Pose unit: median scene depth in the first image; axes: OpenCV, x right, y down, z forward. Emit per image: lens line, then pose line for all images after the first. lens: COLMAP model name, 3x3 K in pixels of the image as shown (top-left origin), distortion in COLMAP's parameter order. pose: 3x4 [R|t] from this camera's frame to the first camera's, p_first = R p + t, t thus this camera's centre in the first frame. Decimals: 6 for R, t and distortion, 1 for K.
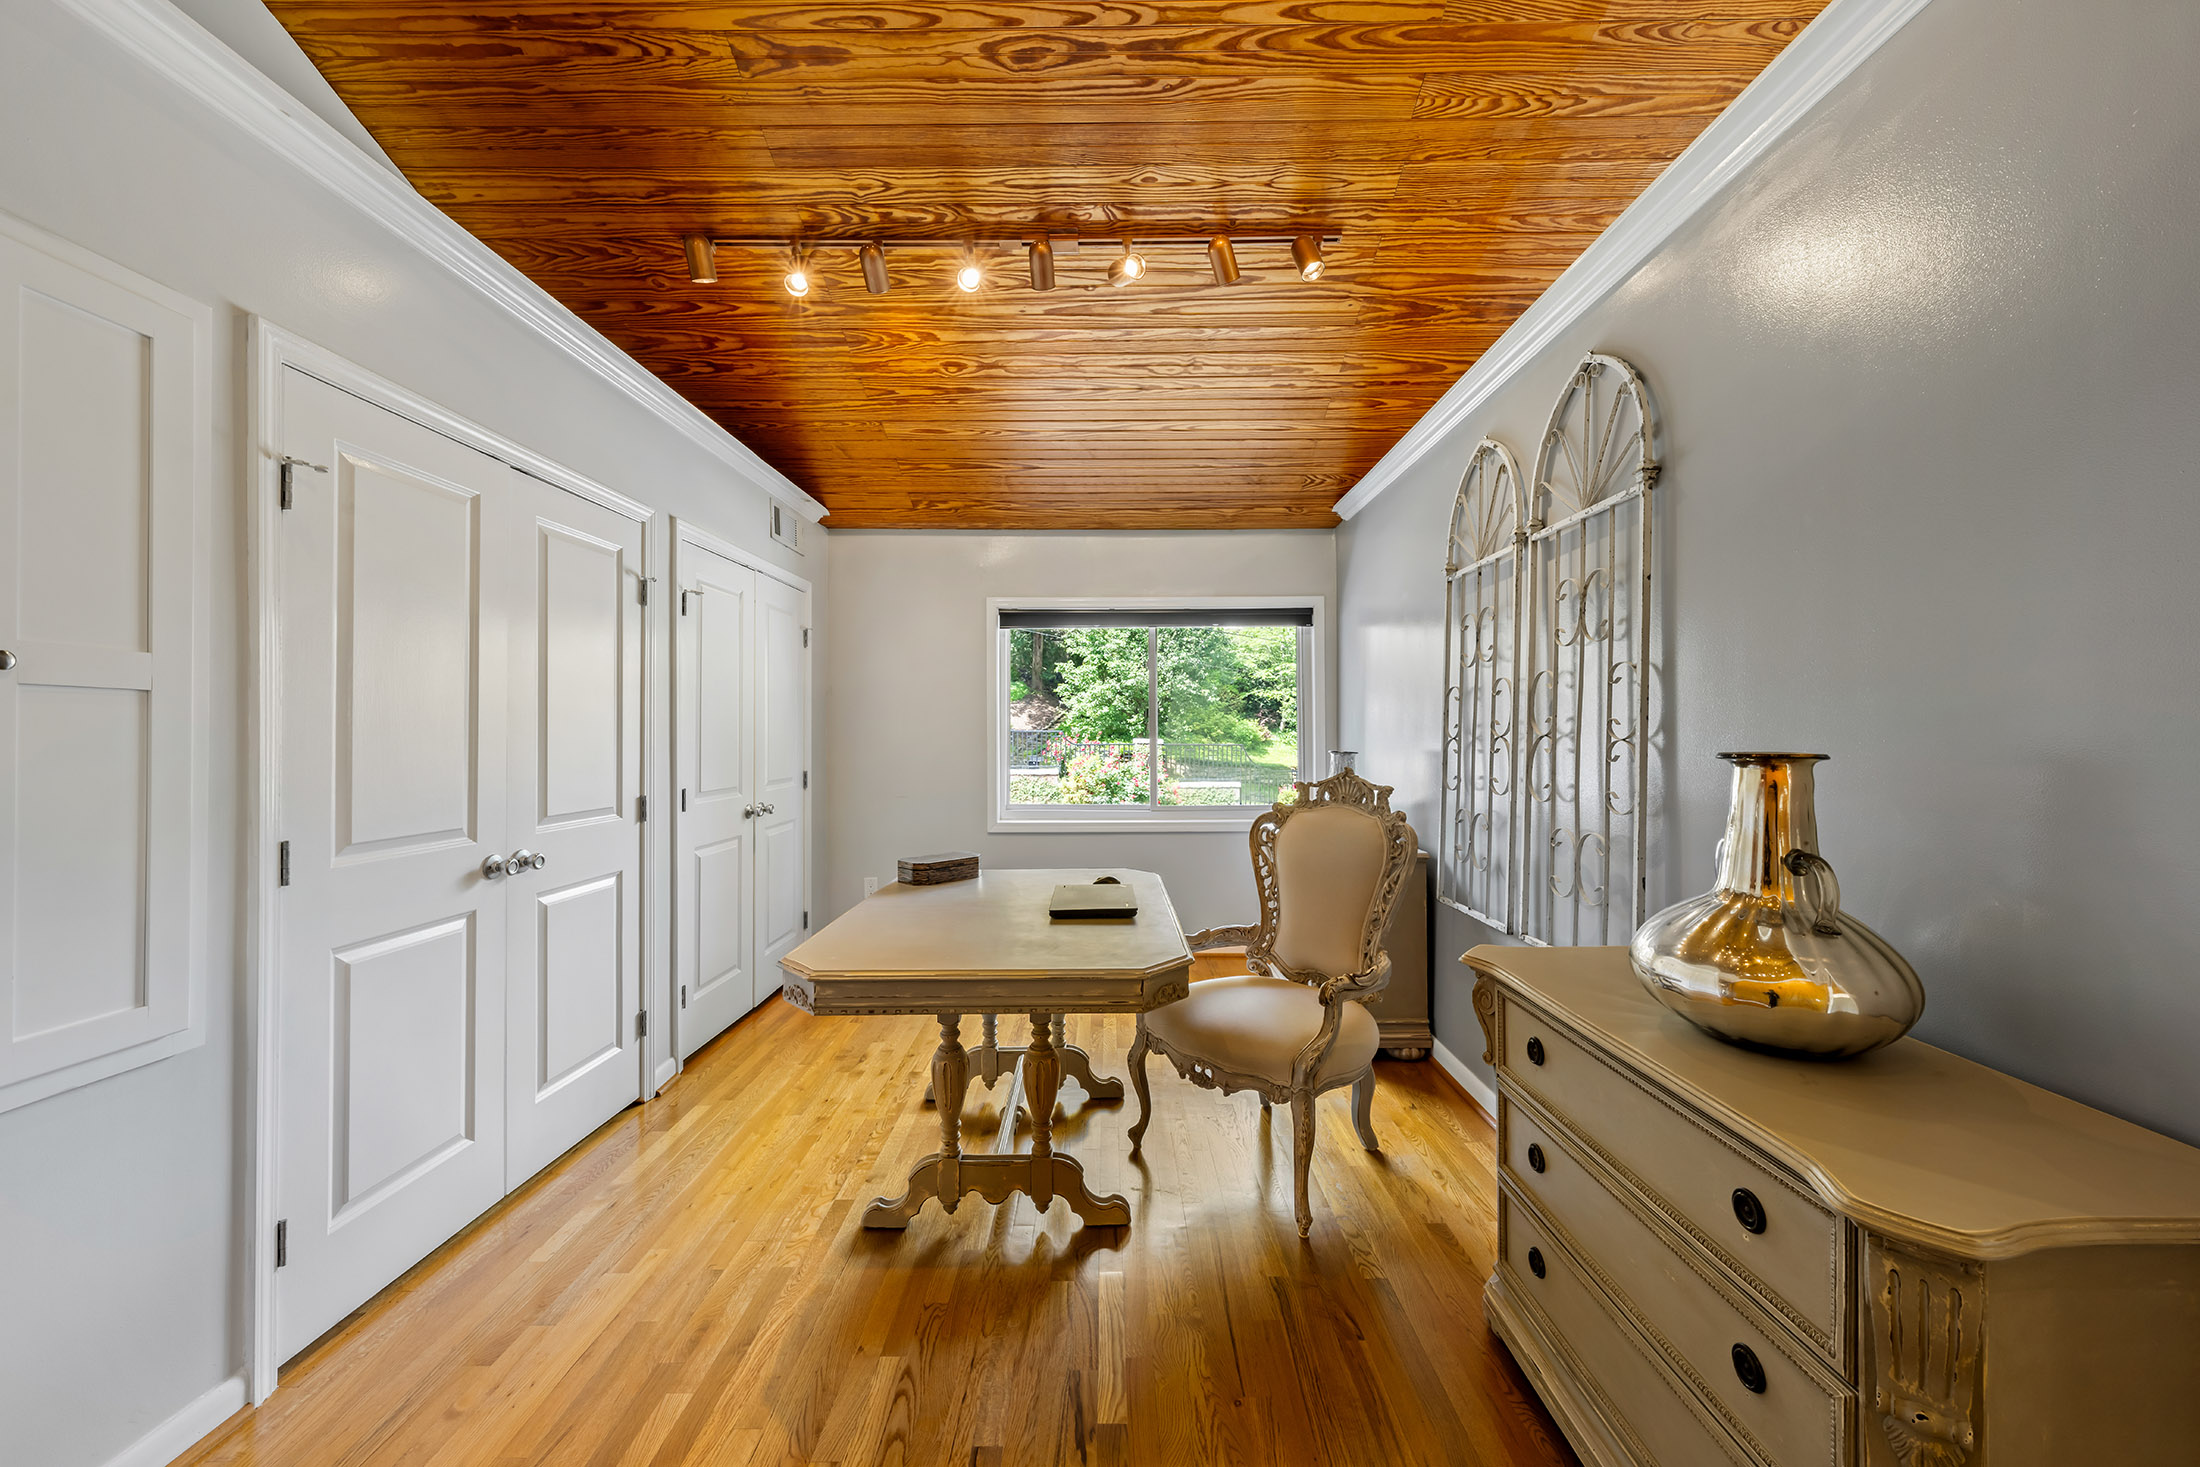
lens RADIAL K [[799.0, 0, 1101.2], [0, 799.0, 723.4], [0, 0, 1]] dist [-0.000741, -0.000500]
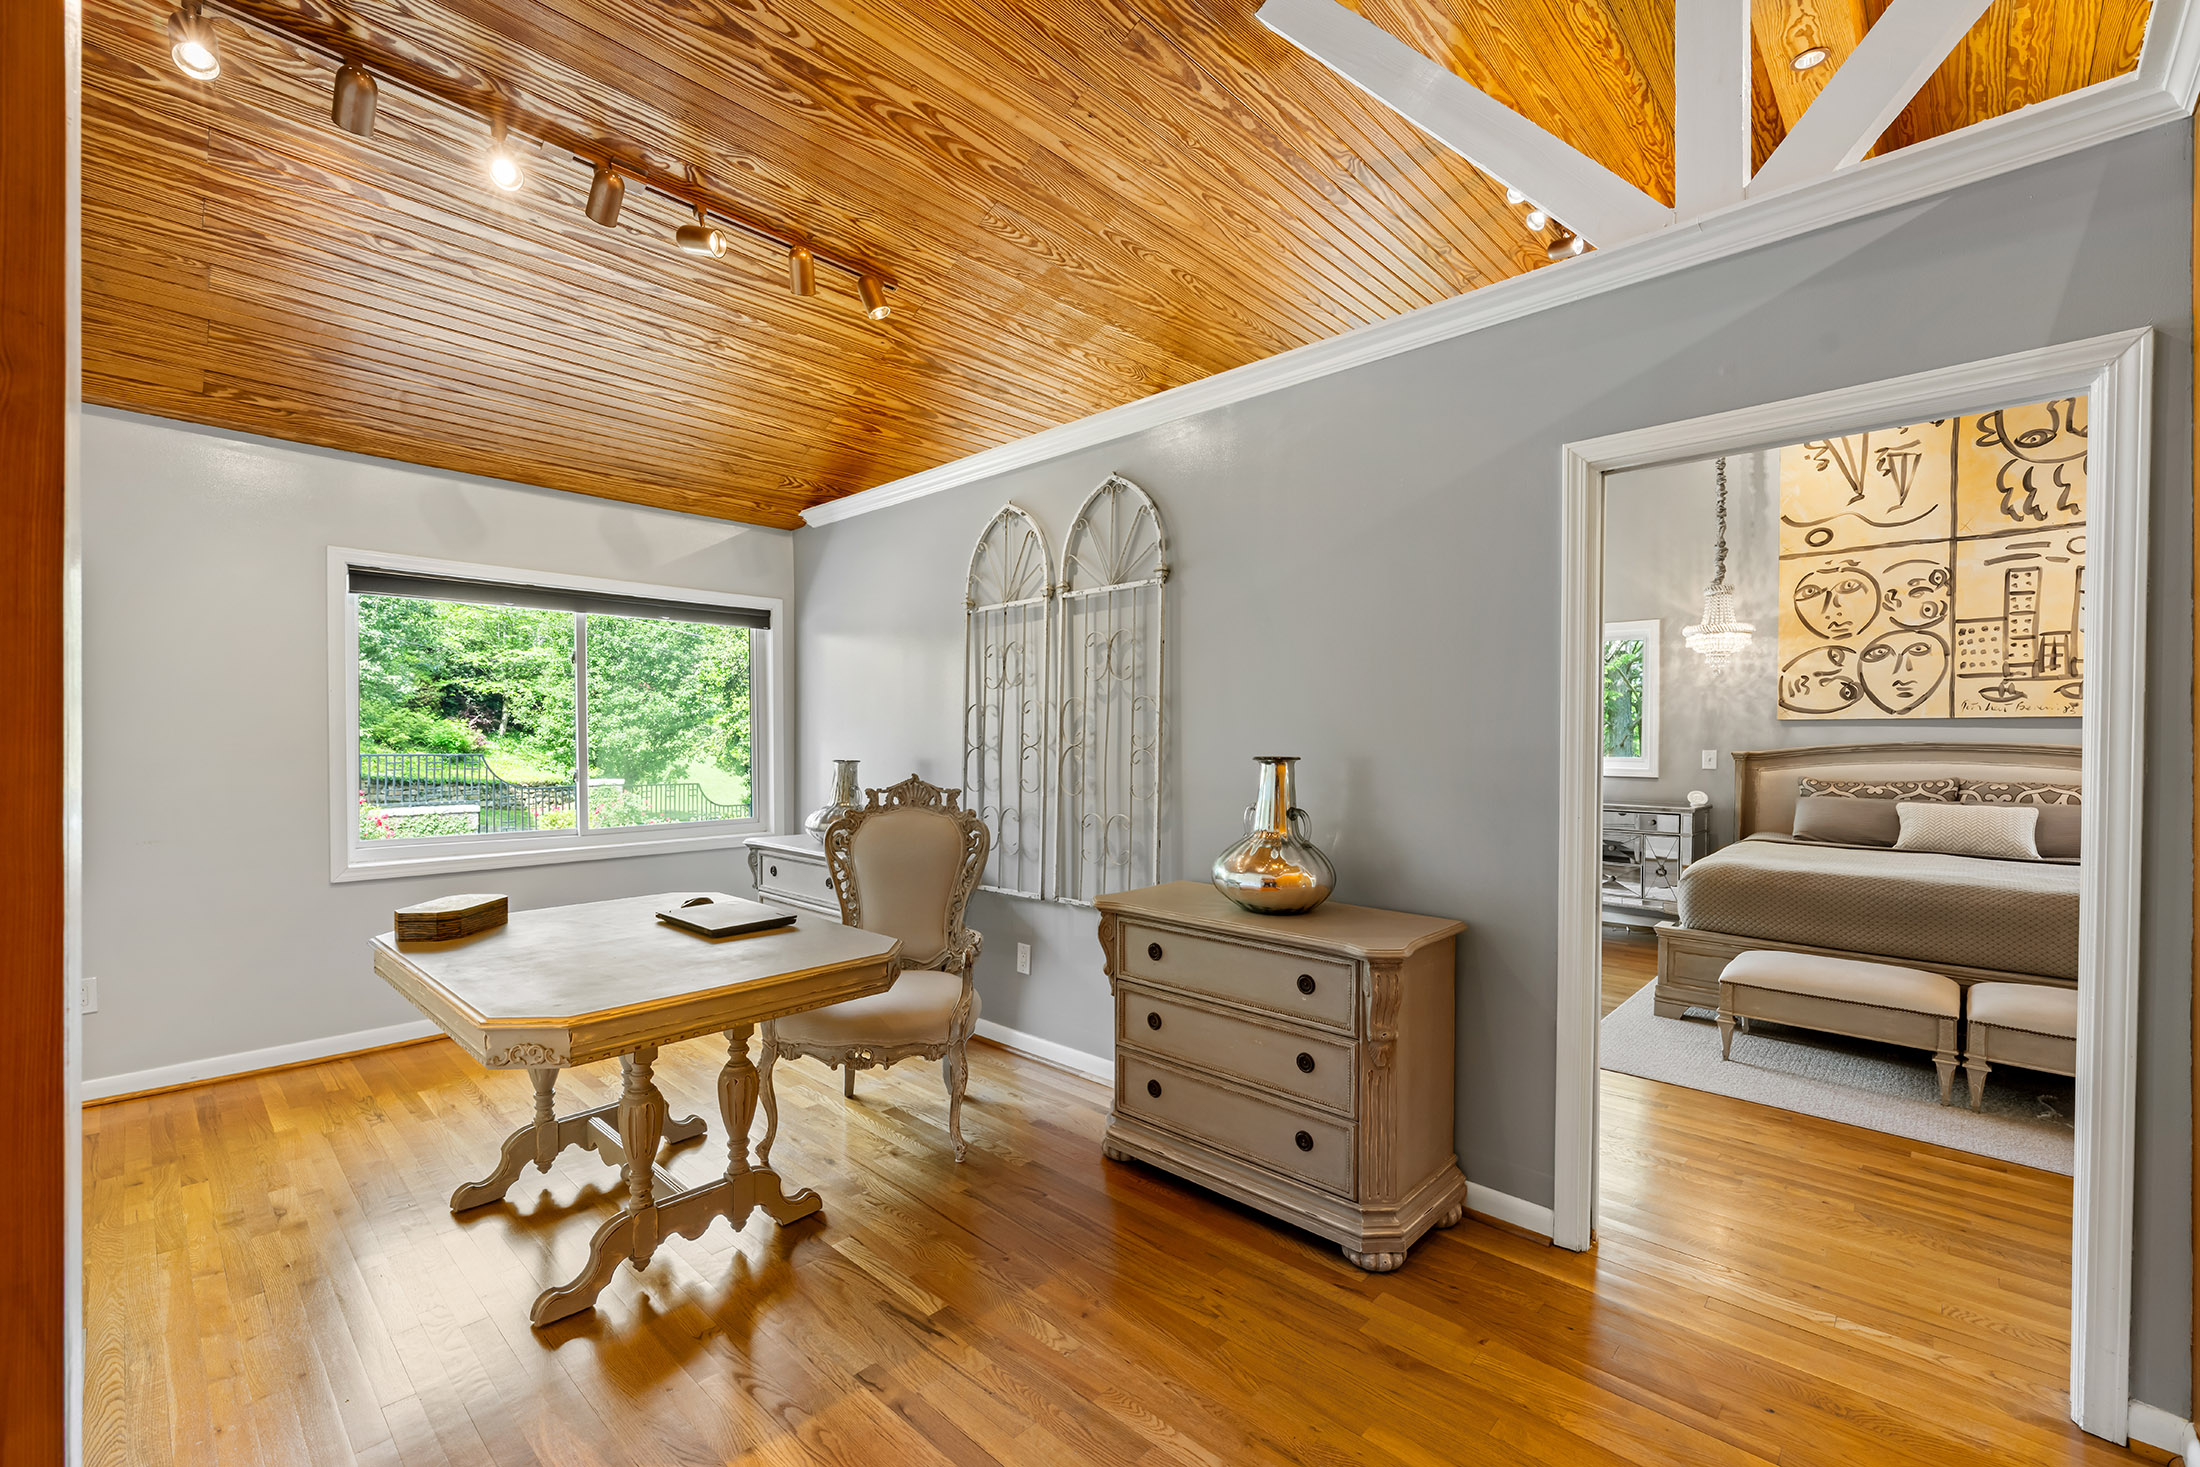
lens RADIAL K [[930.6, 0, 1100.0], [0, 930.6, 733.5], [0, 0, 1]] dist [0.000573, -0.000166]
pose [[0.680713, 0.007751, 0.732509, -0.452037], [-0.012516, 0.999921, 0.001050, -0.006091], [-0.732443, -0.009883, 0.680756, -0.075239]]
